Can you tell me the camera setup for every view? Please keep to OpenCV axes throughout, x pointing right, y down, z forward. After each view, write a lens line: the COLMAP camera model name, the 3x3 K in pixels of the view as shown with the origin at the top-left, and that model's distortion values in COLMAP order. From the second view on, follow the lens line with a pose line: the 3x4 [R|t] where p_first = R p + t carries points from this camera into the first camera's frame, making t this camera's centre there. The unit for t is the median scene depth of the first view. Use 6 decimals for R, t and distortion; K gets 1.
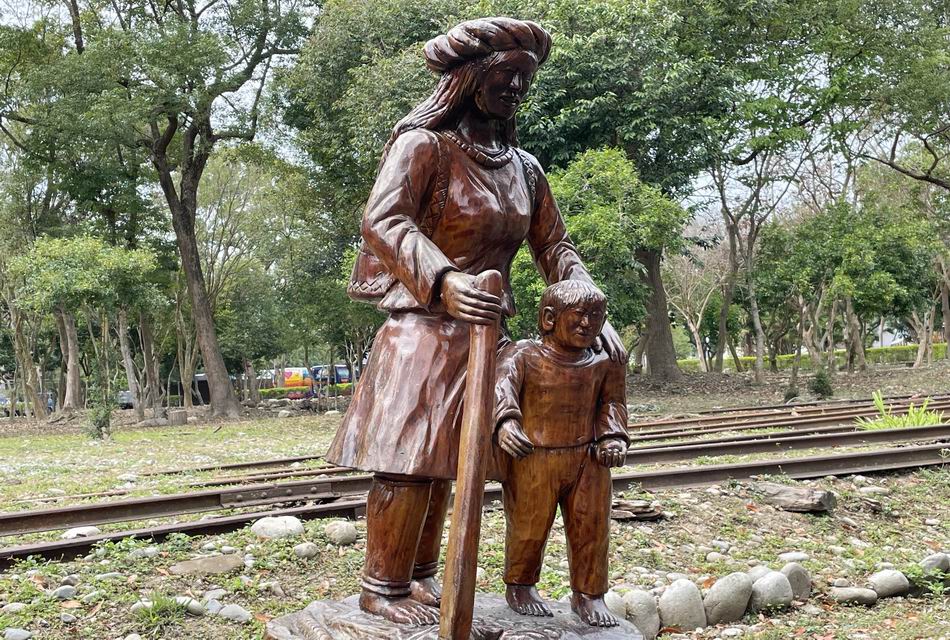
lens RADIAL K [[1314.8, 0, 486.3], [0, 1314.8, 294.3], [0, 0, 1]] dist [0.069410, 0.000000]
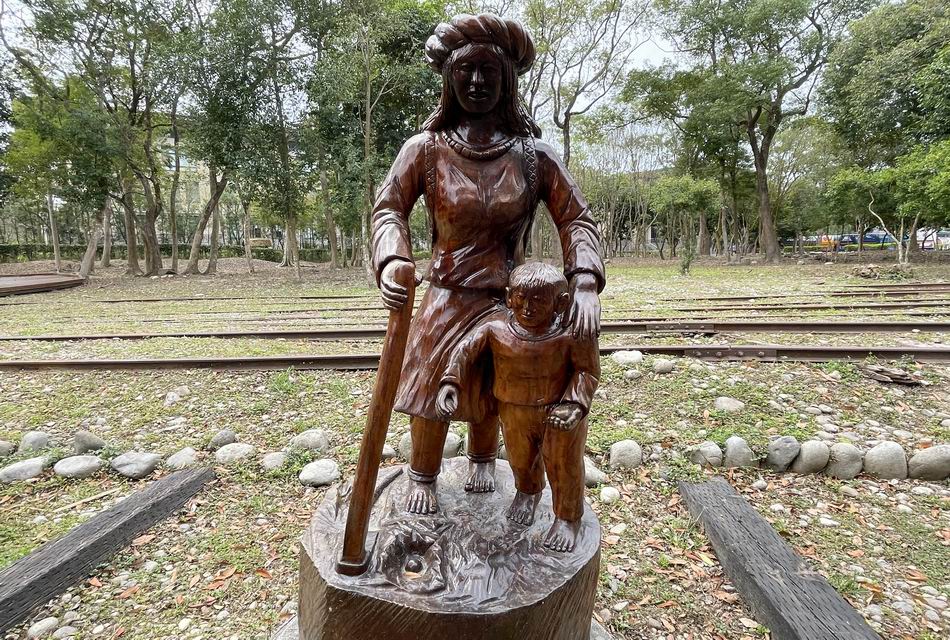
lens RADIAL K [[572.8, 0, 477.0], [0, 572.8, 339.7], [0, 0, 1]] dist [-0.020057, 0.015141]
pose [[0.762138, 0.133931, -0.633410, 0.071001], [0.022409, 0.972325, 0.232556, -0.012541], [0.647026, -0.191434, 0.738045, 0.123262]]
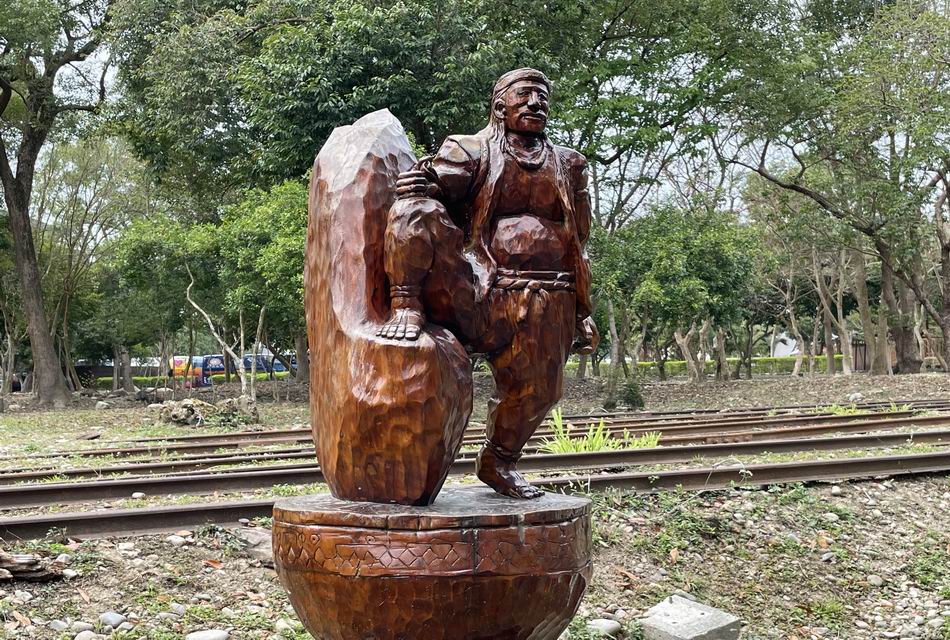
lens RADIAL K [[1314.8, 0, 488.8], [0, 1314.8, 309.8], [0, 0, 1]] dist [0.069410, 0.000000]
pose [[0.997324, 0.040324, 0.060984, 0.151070], [-0.041192, 0.999066, 0.013042, -0.001279], [-0.060402, -0.015519, 0.998054, 0.109522]]
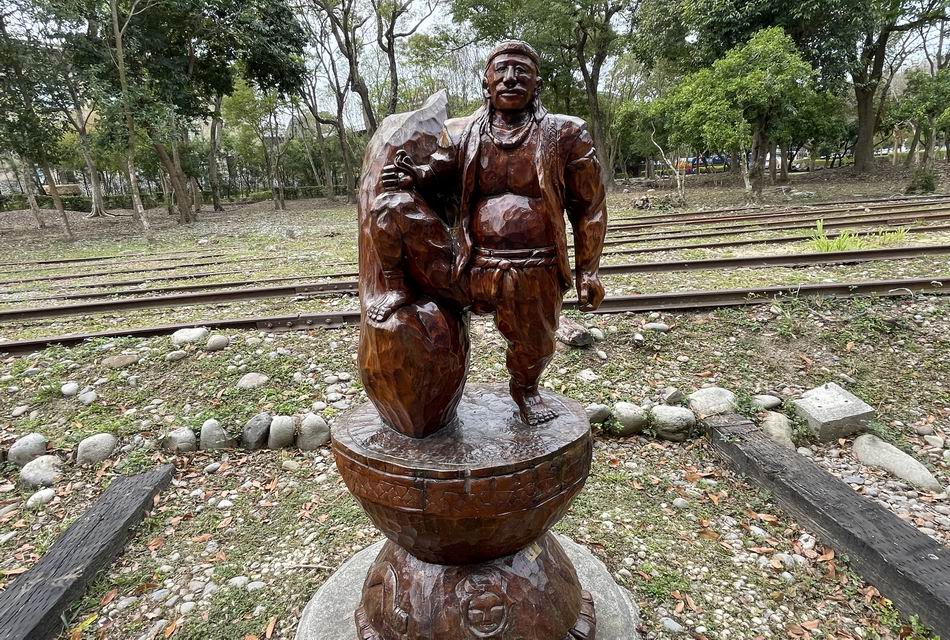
lens RADIAL K [[578.5, 0, 474.1], [0, 578.5, 355.8], [0, 0, 1]] dist [-0.003035, -0.002000]
pose [[0.876949, 0.141804, -0.459186, 0.213772], [0.042428, 0.928902, 0.367888, -0.024979], [0.478707, -0.342102, 0.808583, 0.227681]]
